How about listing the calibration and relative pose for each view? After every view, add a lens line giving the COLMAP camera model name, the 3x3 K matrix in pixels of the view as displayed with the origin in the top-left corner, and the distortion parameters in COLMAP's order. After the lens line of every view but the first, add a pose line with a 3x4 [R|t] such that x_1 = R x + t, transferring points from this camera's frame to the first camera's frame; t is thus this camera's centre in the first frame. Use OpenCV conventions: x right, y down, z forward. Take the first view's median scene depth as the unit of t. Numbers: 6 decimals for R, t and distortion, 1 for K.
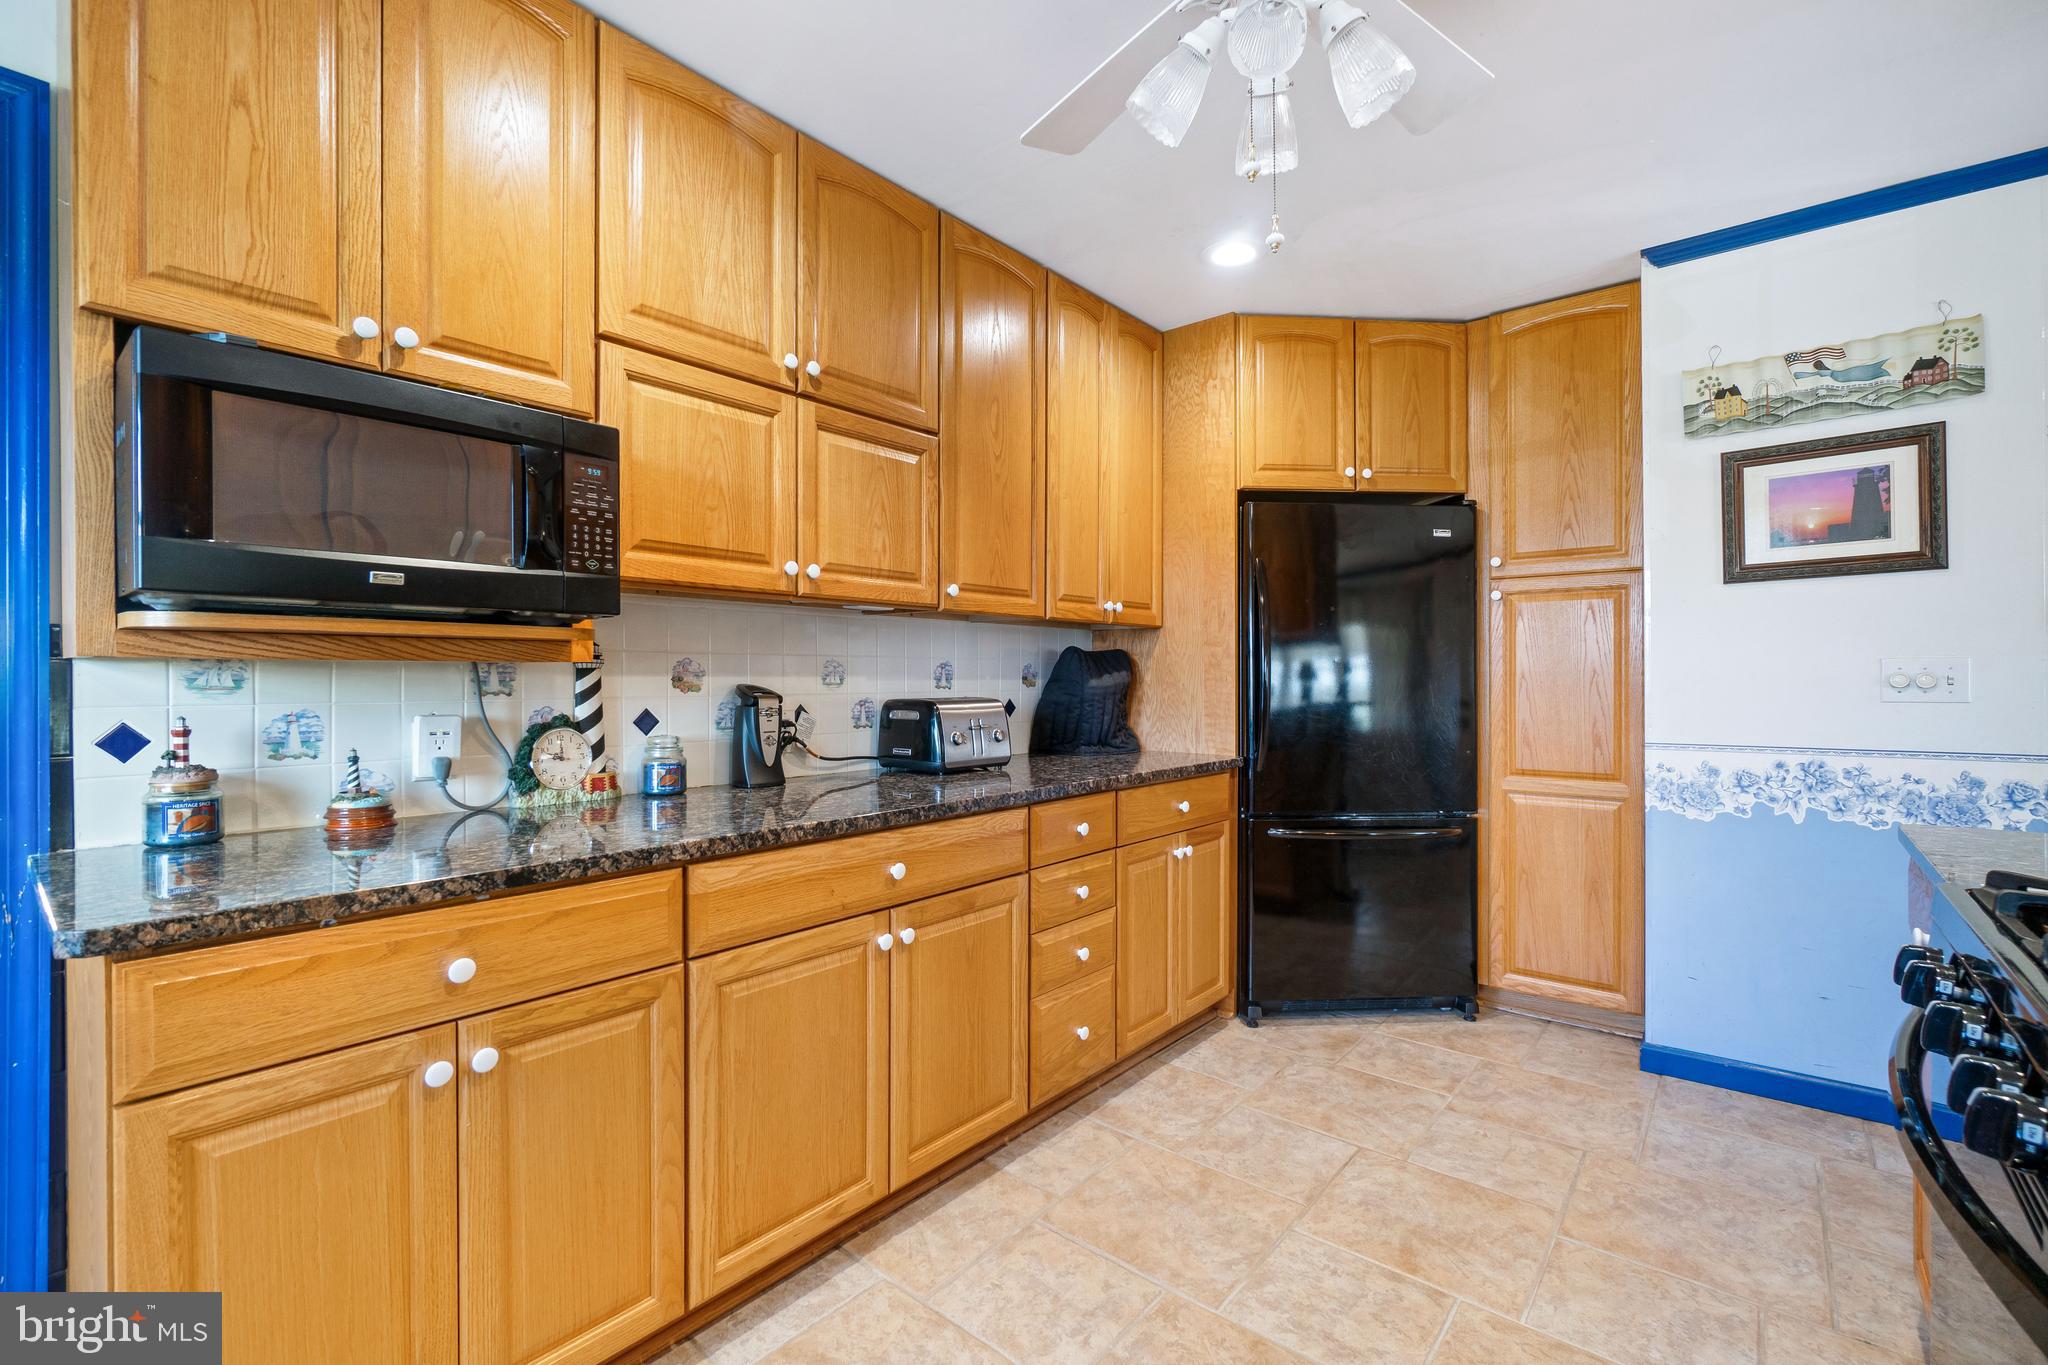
lens RADIAL K [[901.4, 0, 1024.0], [0, 901.4, 682.5], [0, 0, 1]] dist [-0.001085, 0.006974]
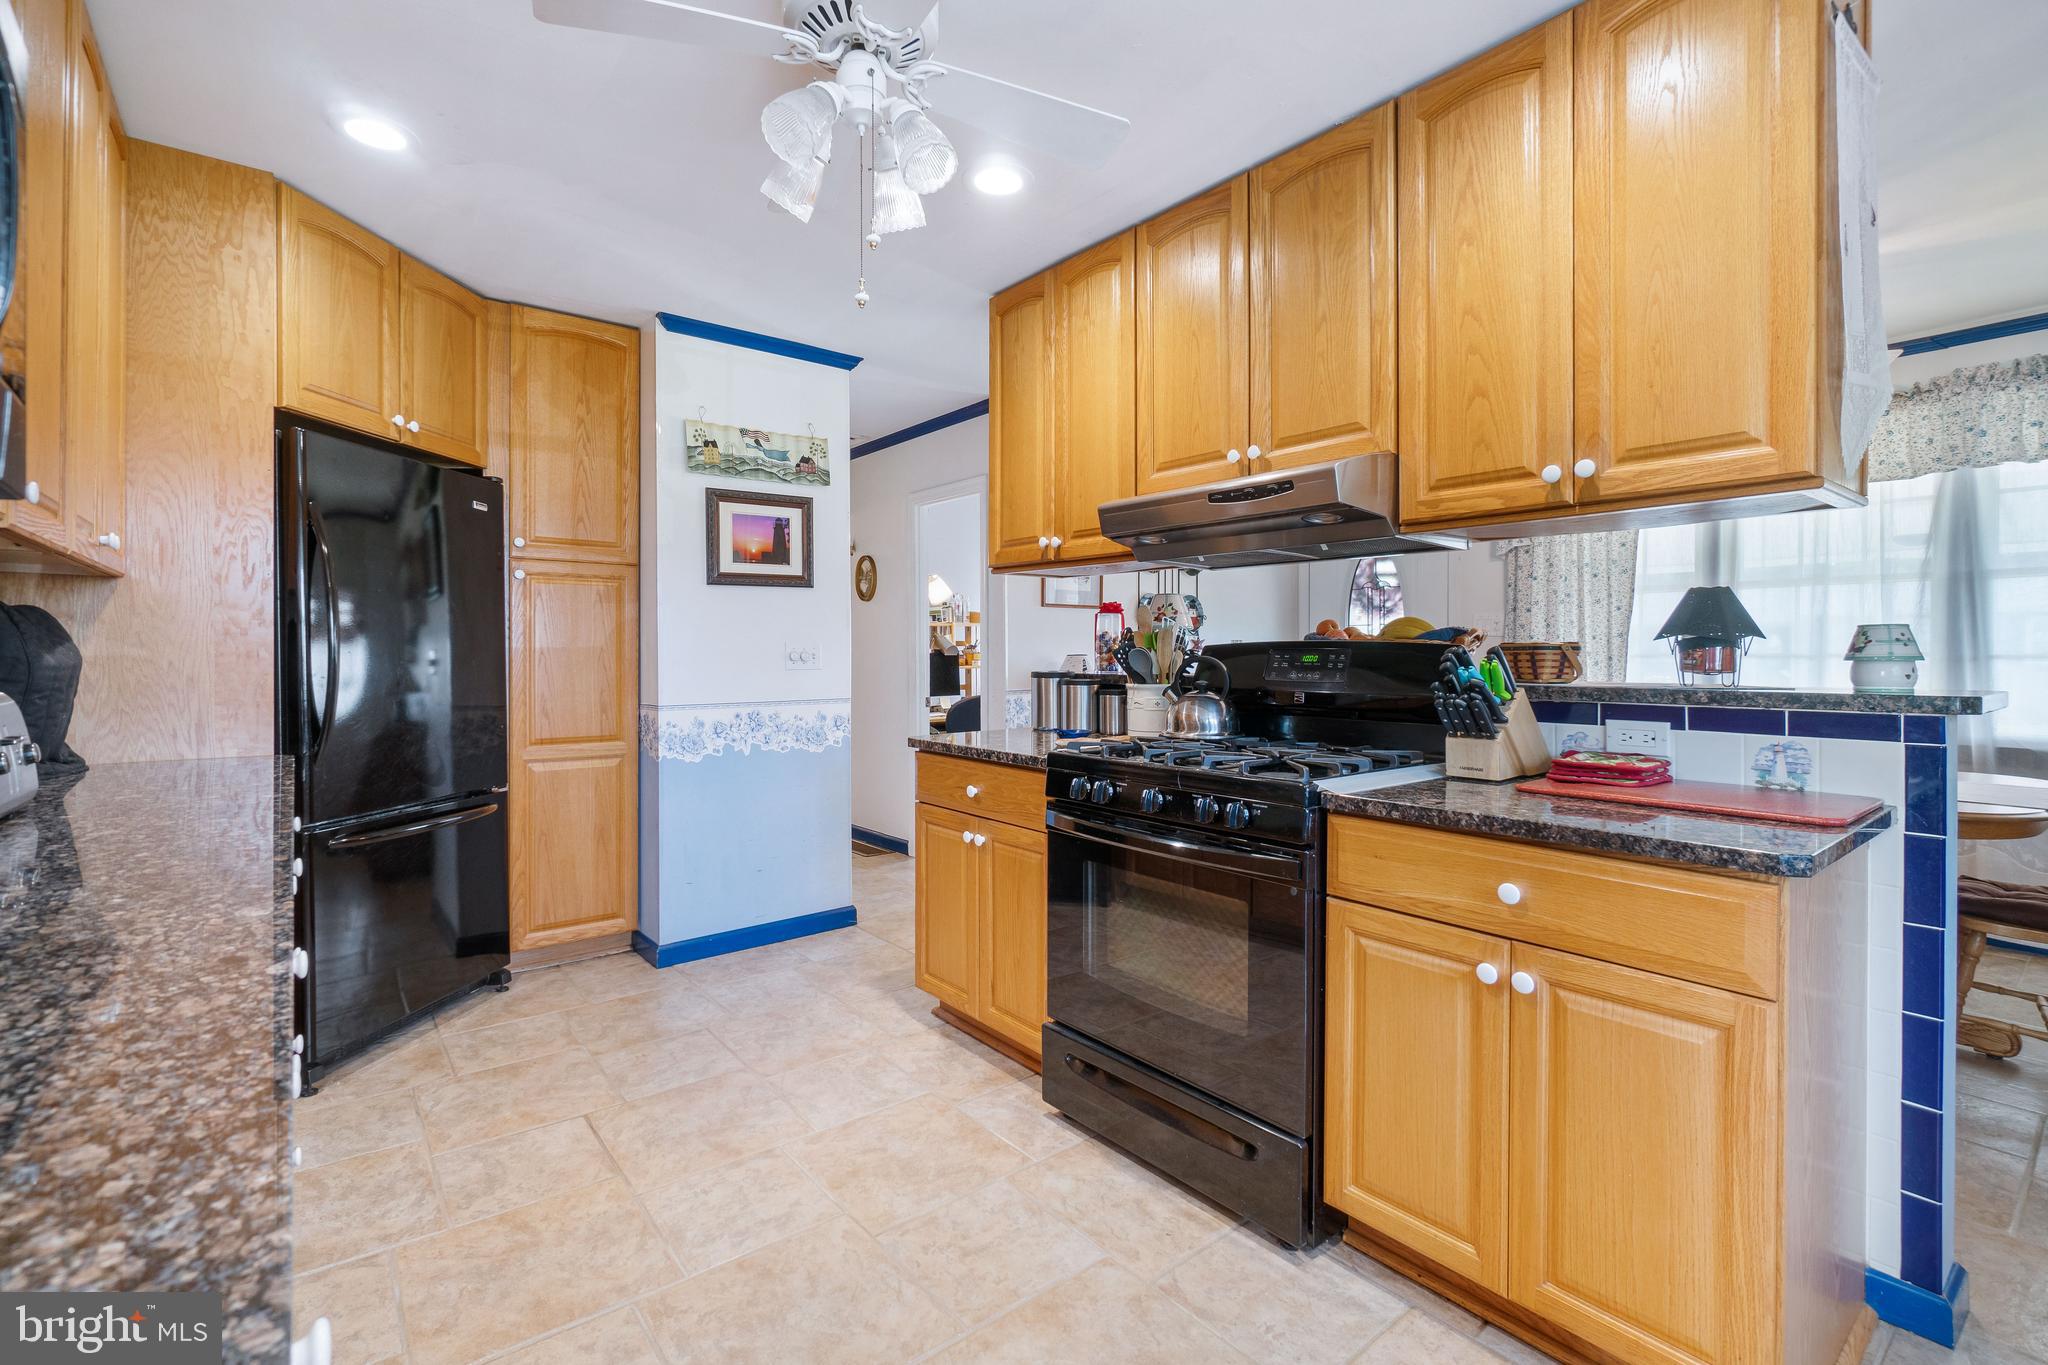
lens RADIAL K [[917.1, 0, 985.0], [0, 917.1, 655.2], [0, 0, 1]] dist [0.001143, 0.001490]
pose [[0.226199, 0.000443, 0.974081, -0.427106], [0.001708, 0.999998, -0.000851, -0.001407], [-0.974080, 0.001857, 0.226198, 0.260955]]
